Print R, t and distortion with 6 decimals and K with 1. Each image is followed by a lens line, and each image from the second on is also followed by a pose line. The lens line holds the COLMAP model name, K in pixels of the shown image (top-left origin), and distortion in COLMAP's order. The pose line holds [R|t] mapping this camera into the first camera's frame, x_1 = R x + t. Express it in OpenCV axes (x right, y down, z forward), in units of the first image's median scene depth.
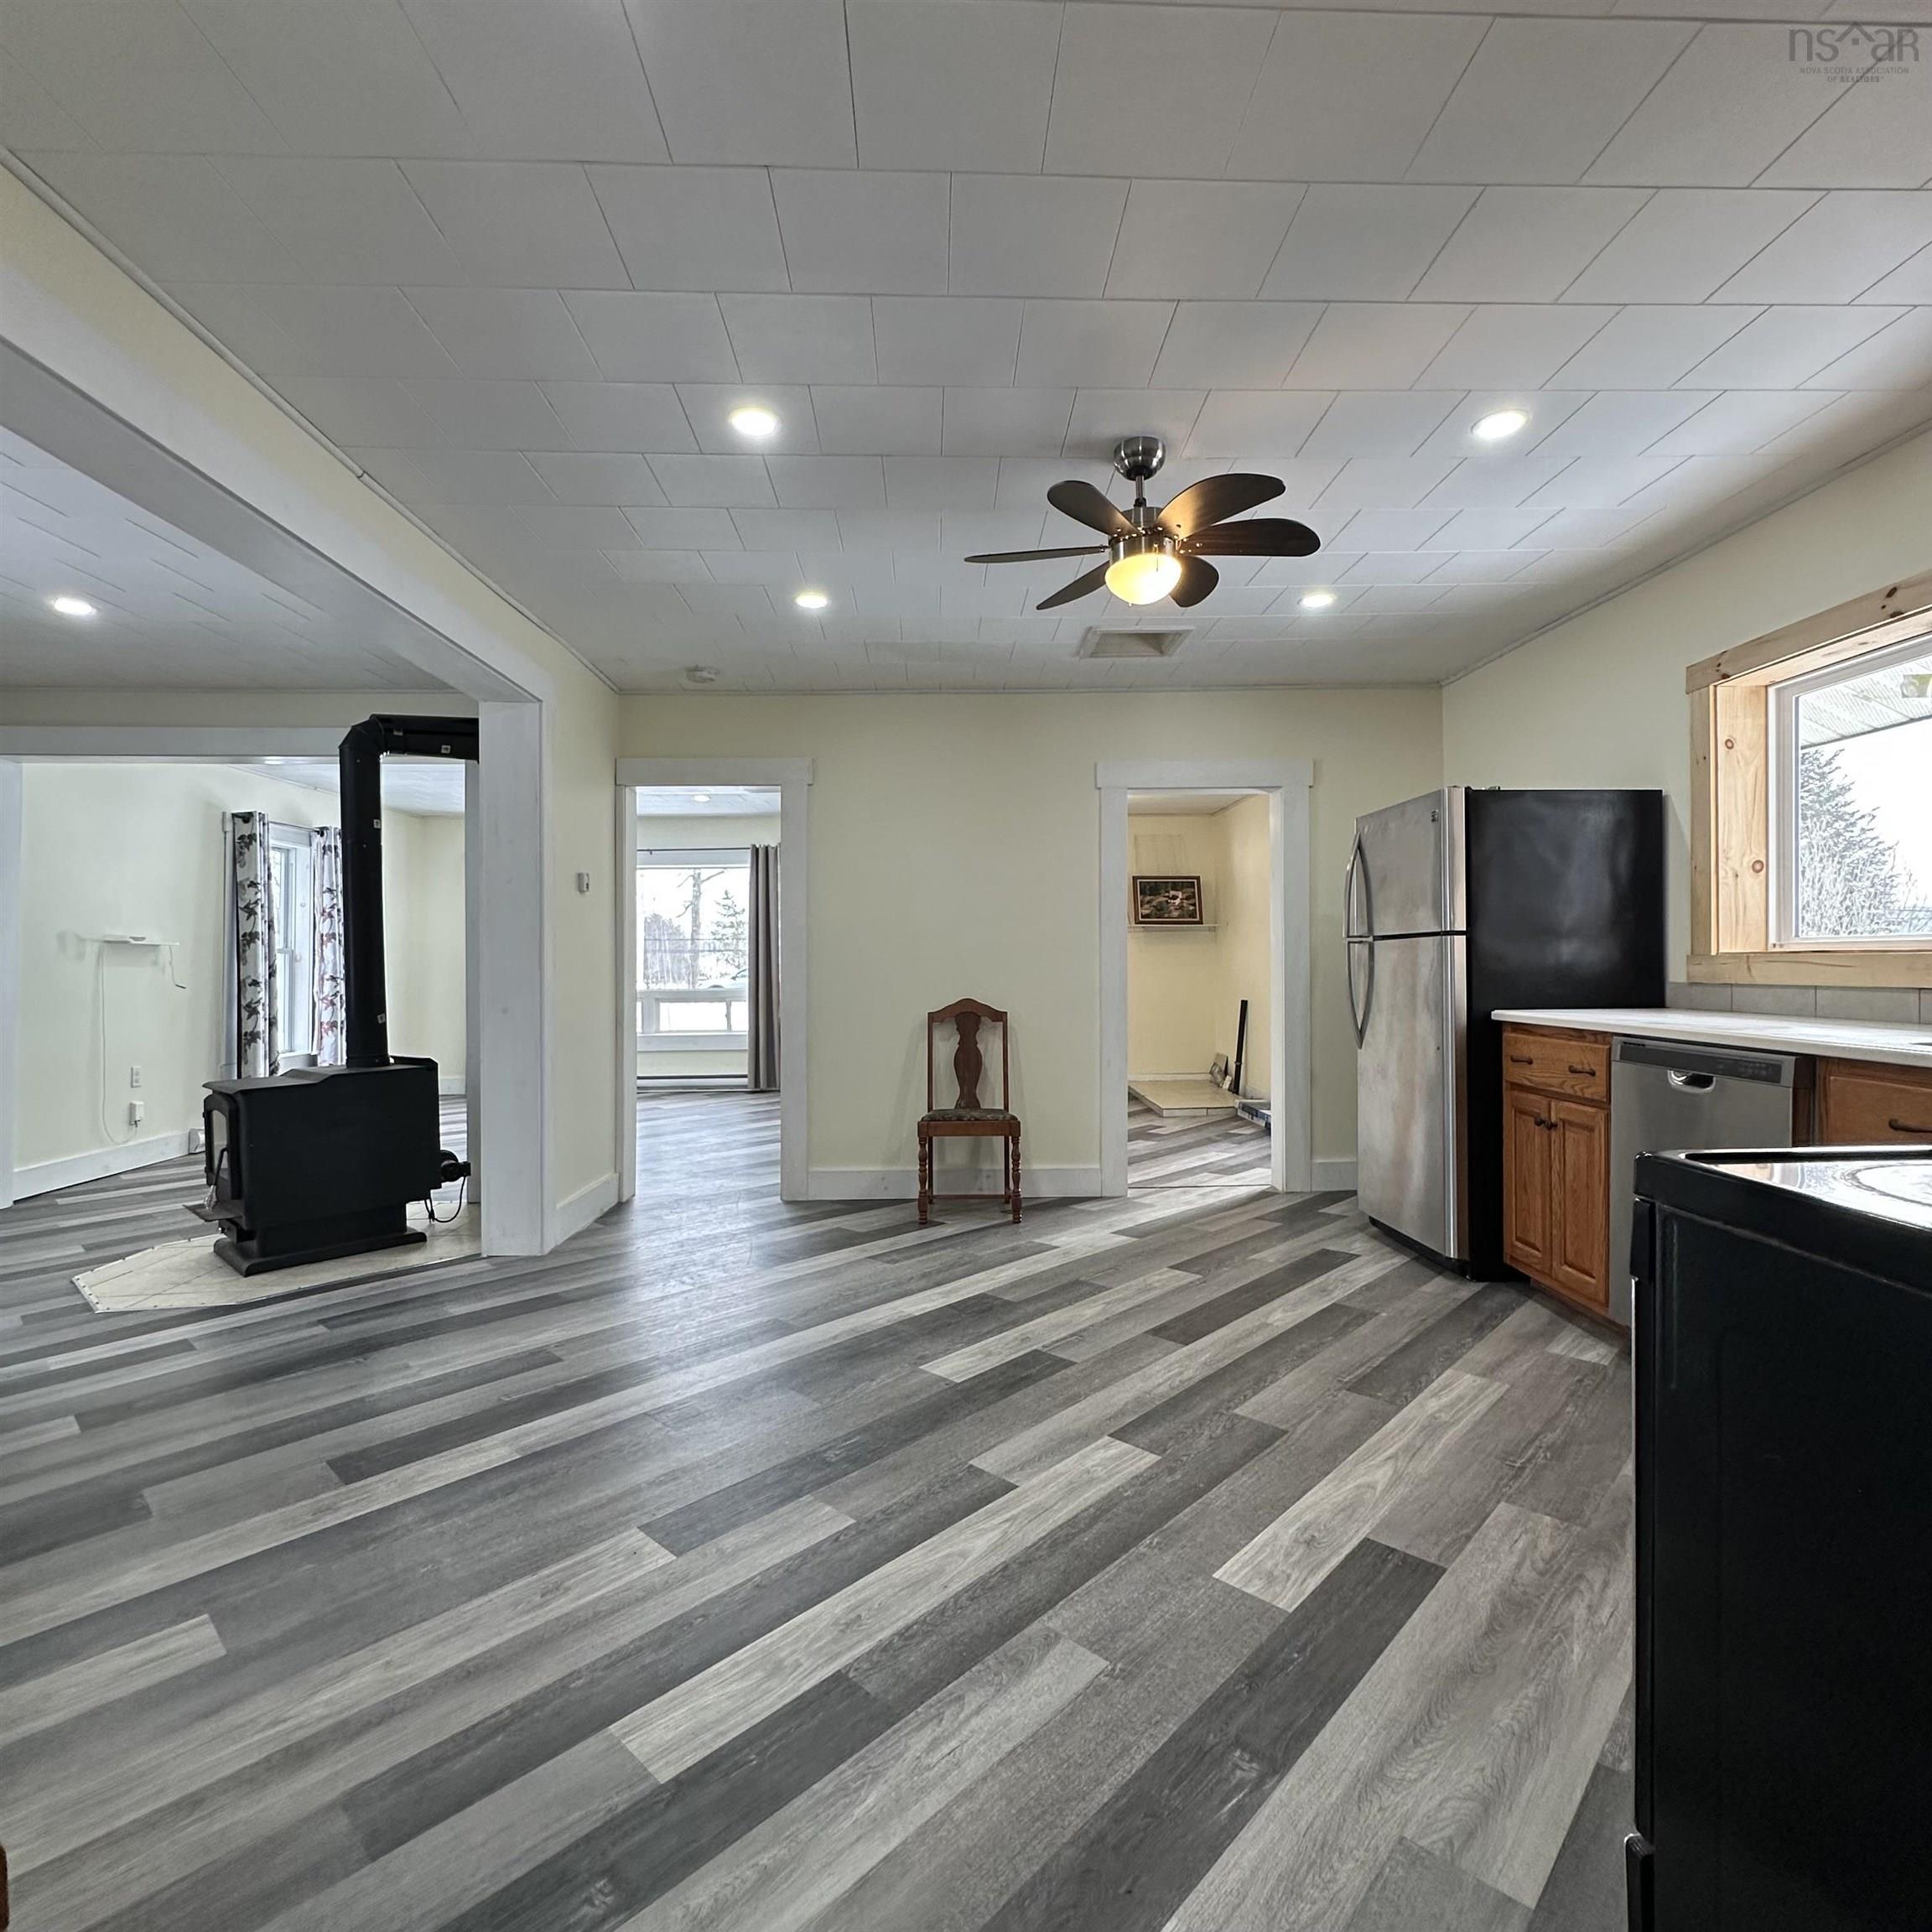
lens RADIAL K [[1022.4, 0, 968.4], [0, 1022.4, 963.3], [0, 0, 1]] dist [-0.003643, 0.000089]
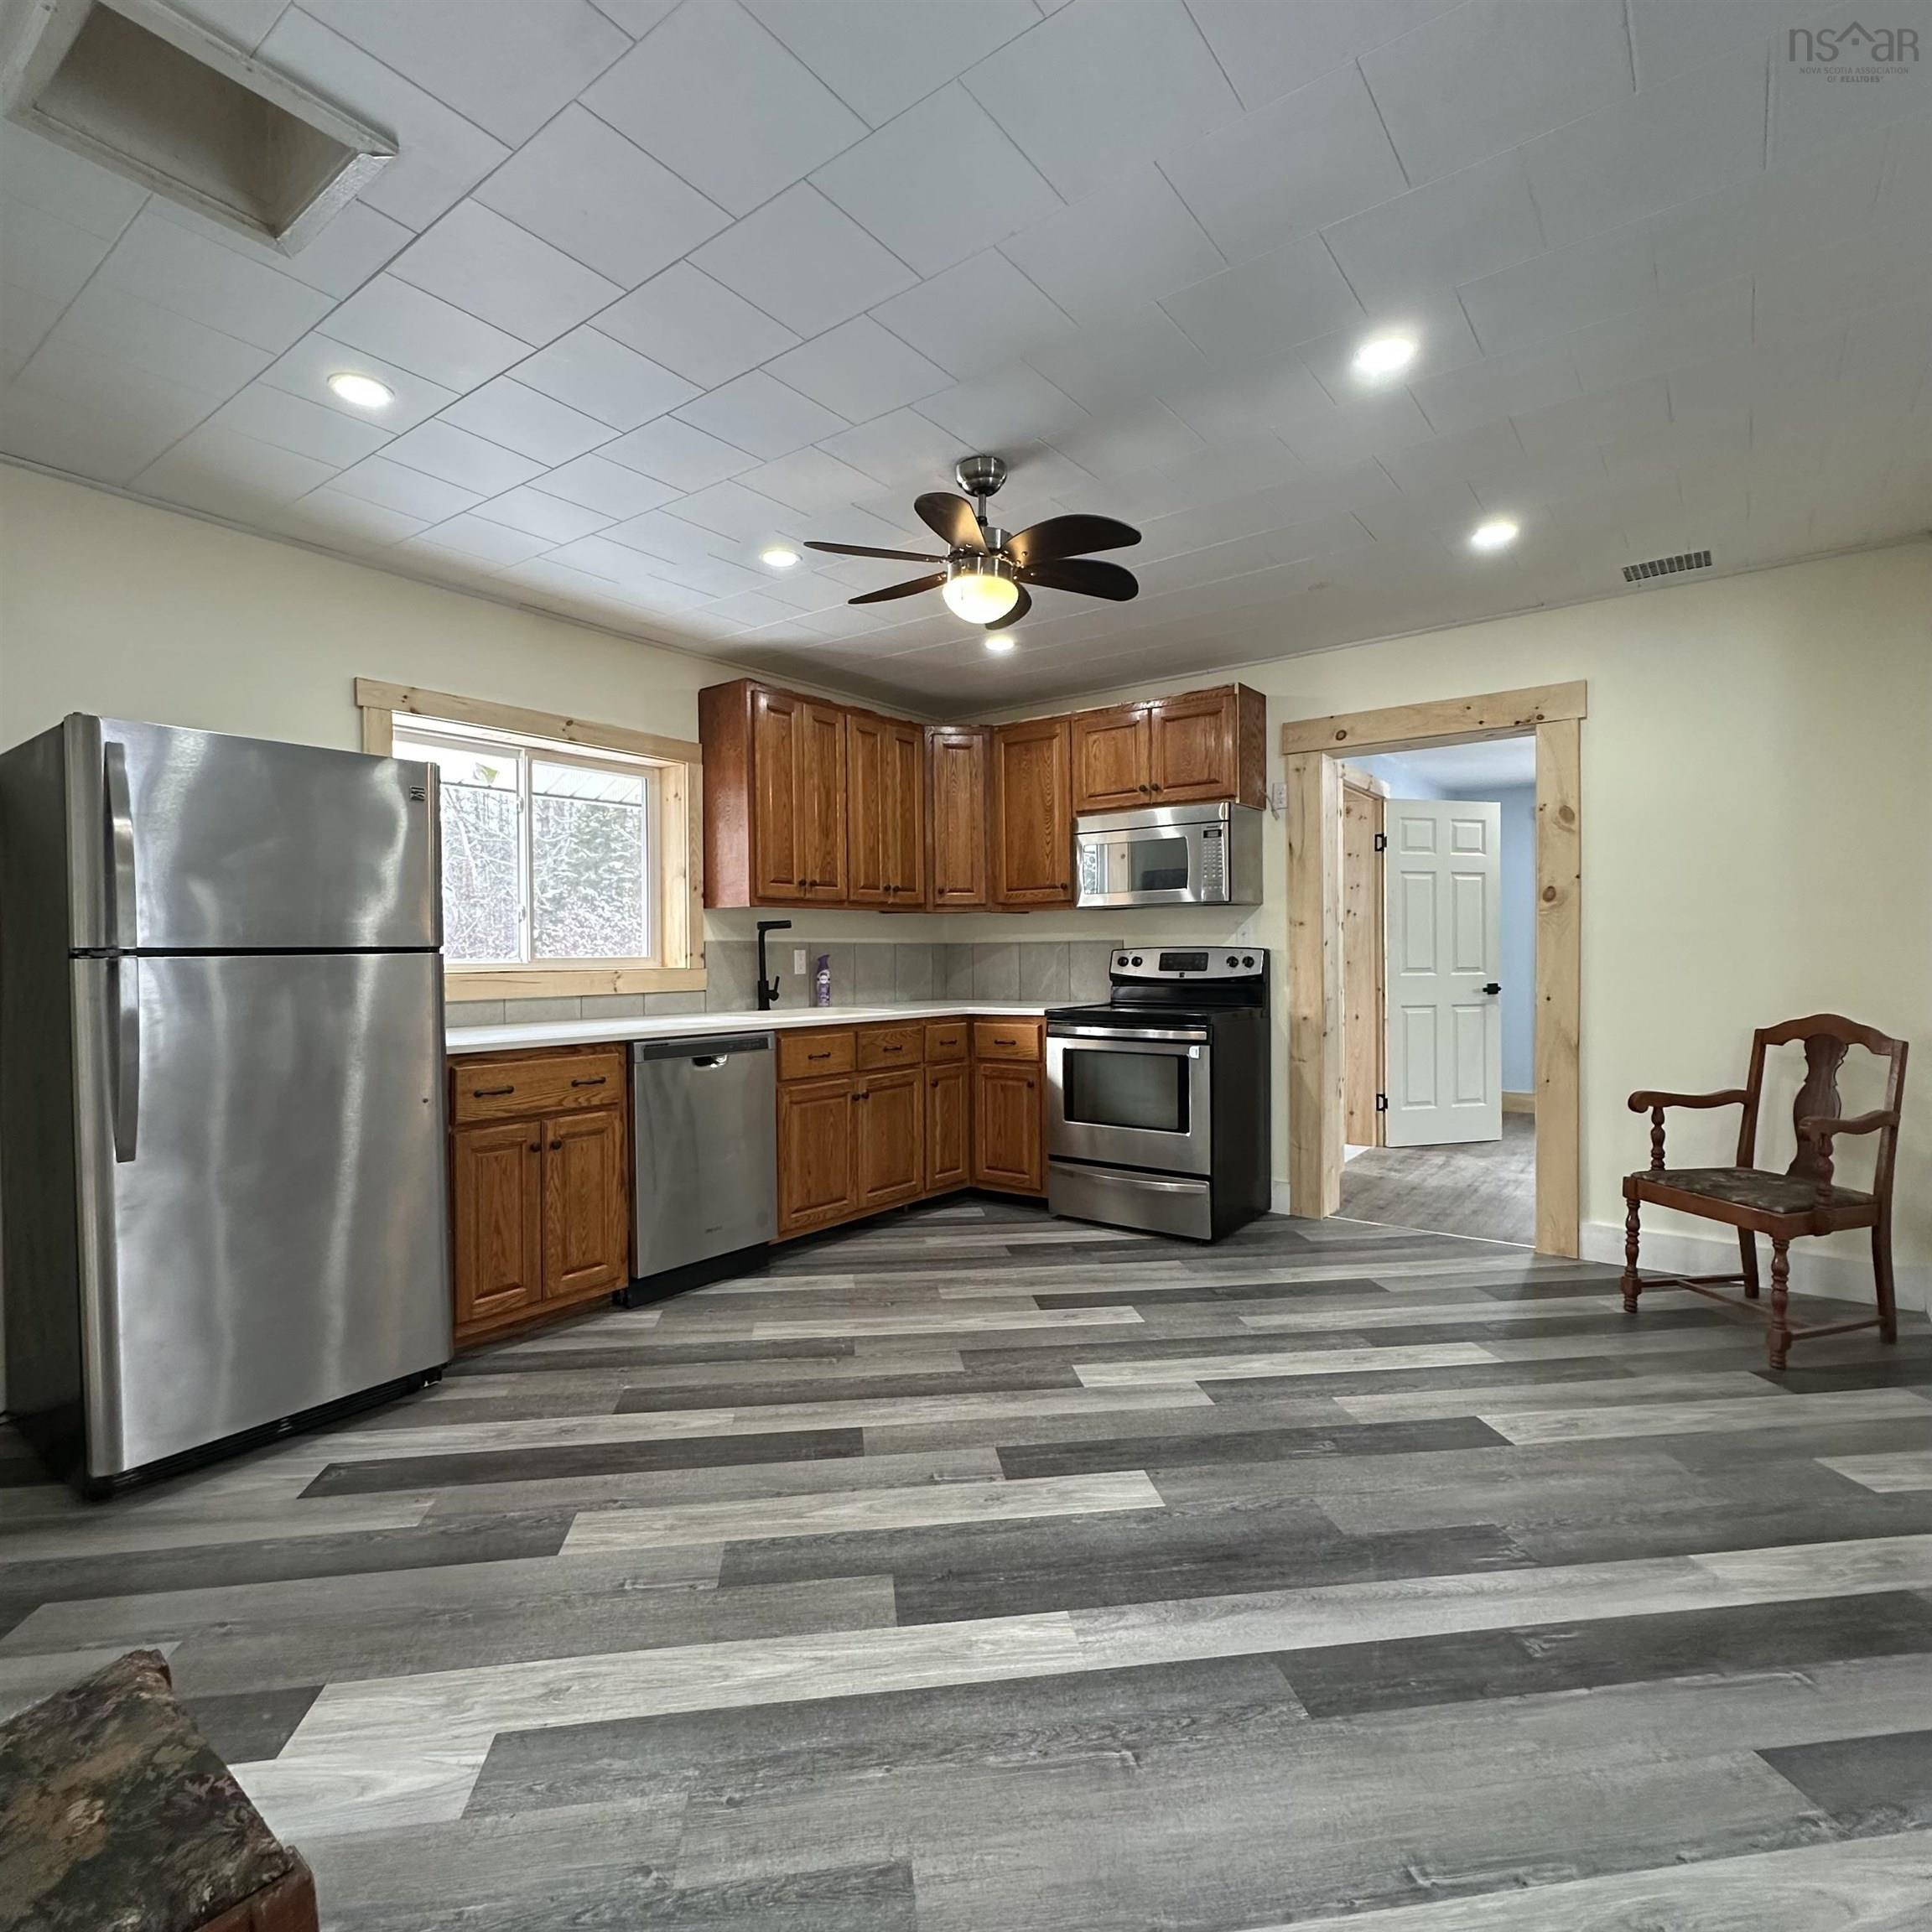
lens RADIAL K [[1022.4, 0, 968.4], [0, 1022.4, 963.3], [0, 0, 1]] dist [-0.003643, 0.000089]
pose [[-0.778036, 0.005683, 0.628195, -0.393684], [0.012525, 0.999901, 0.006467, -0.022295], [-0.628095, 0.012900, -0.778029, 1.577692]]
